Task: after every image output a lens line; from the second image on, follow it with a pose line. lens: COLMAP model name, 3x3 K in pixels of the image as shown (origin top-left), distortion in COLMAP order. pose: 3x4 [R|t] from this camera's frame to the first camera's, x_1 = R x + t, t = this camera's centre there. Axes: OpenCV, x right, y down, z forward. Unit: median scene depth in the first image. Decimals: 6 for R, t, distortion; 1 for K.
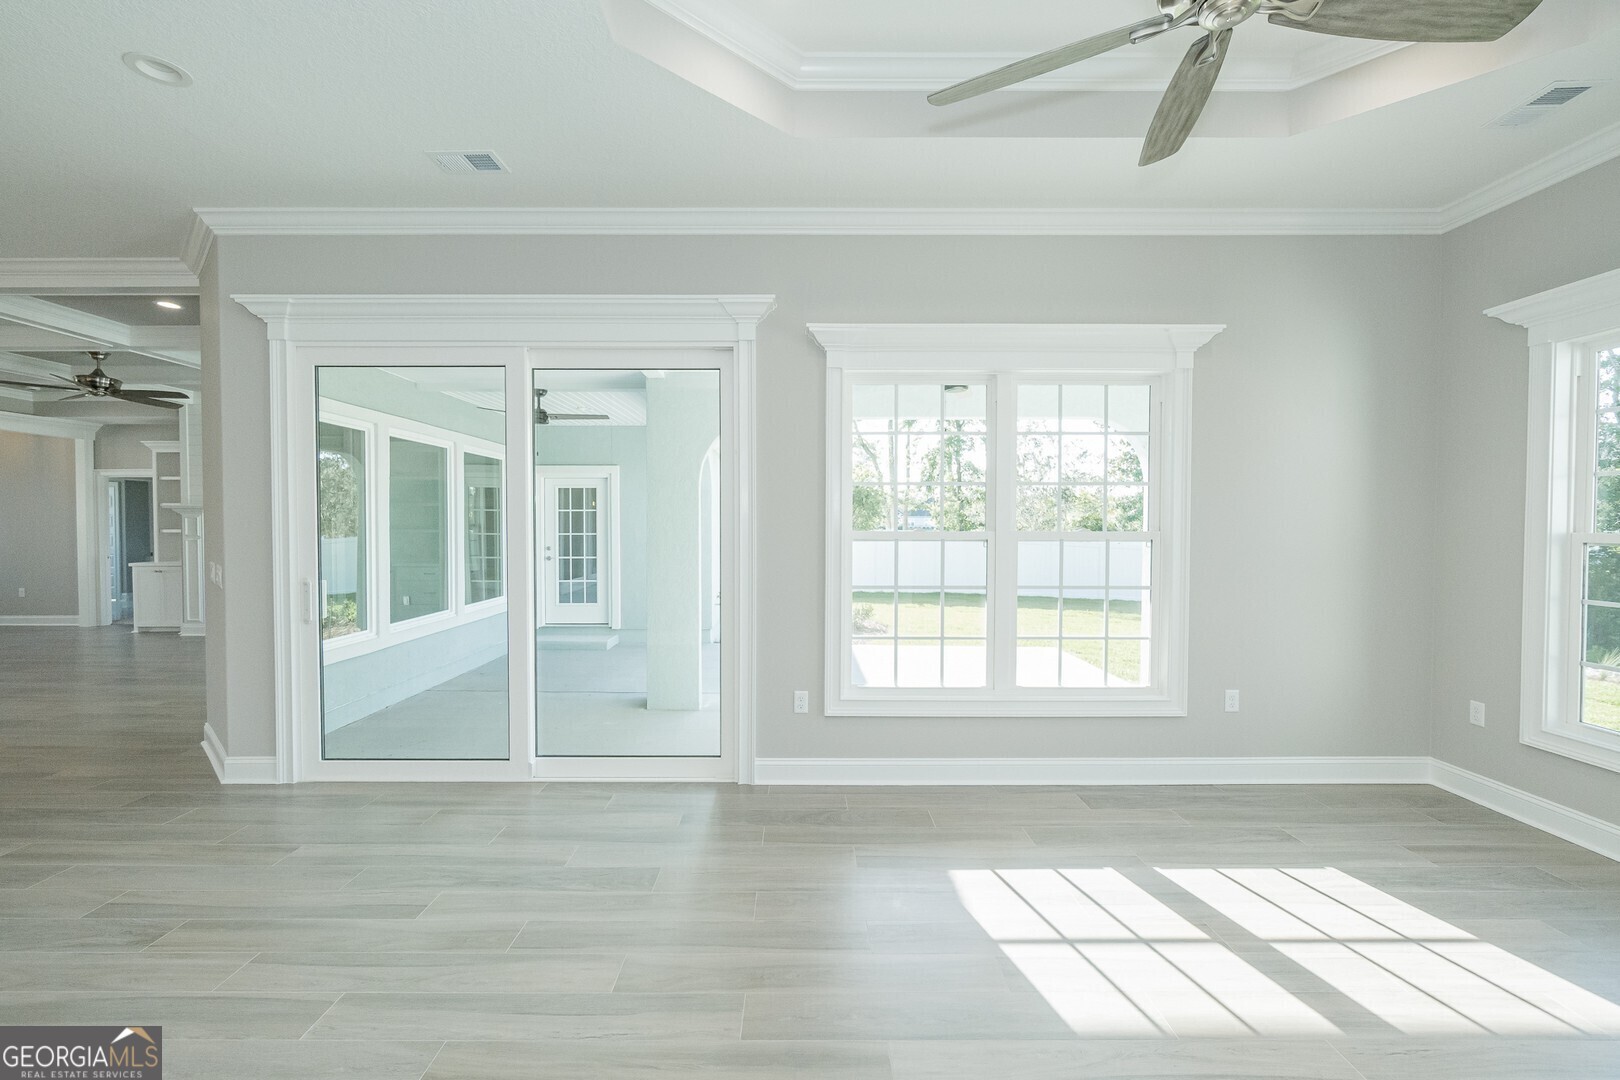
lens RADIAL K [[657.4, 0, 806.5], [0, 657.4, 538.2], [0, 0, 1]] dist [-0.002539, -0.000120]
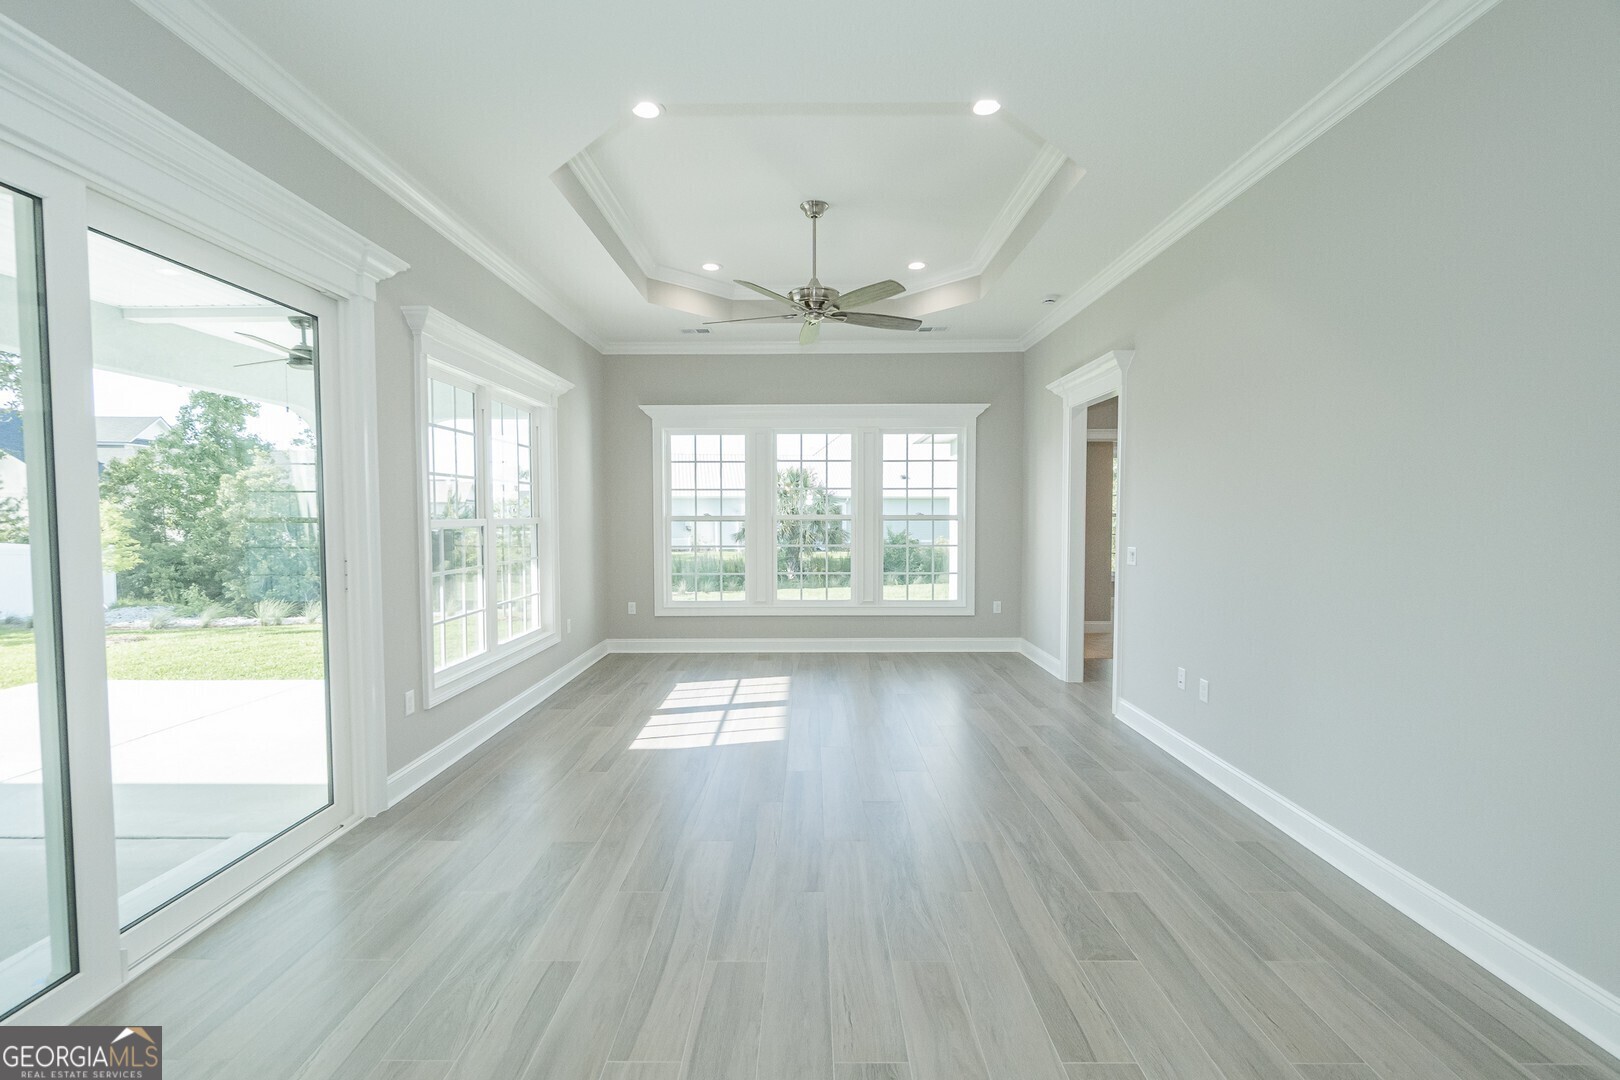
lens RADIAL K [[722.8, 0, 806.4], [0, 722.8, 535.0], [0, 0, 1]] dist [-0.007094, 0.000866]
pose [[0.017089, -0.031581, 0.999355, -1.434311], [0.025245, 0.999196, 0.031144, 0.021632], [-0.999535, 0.024696, 0.017872, 0.663934]]
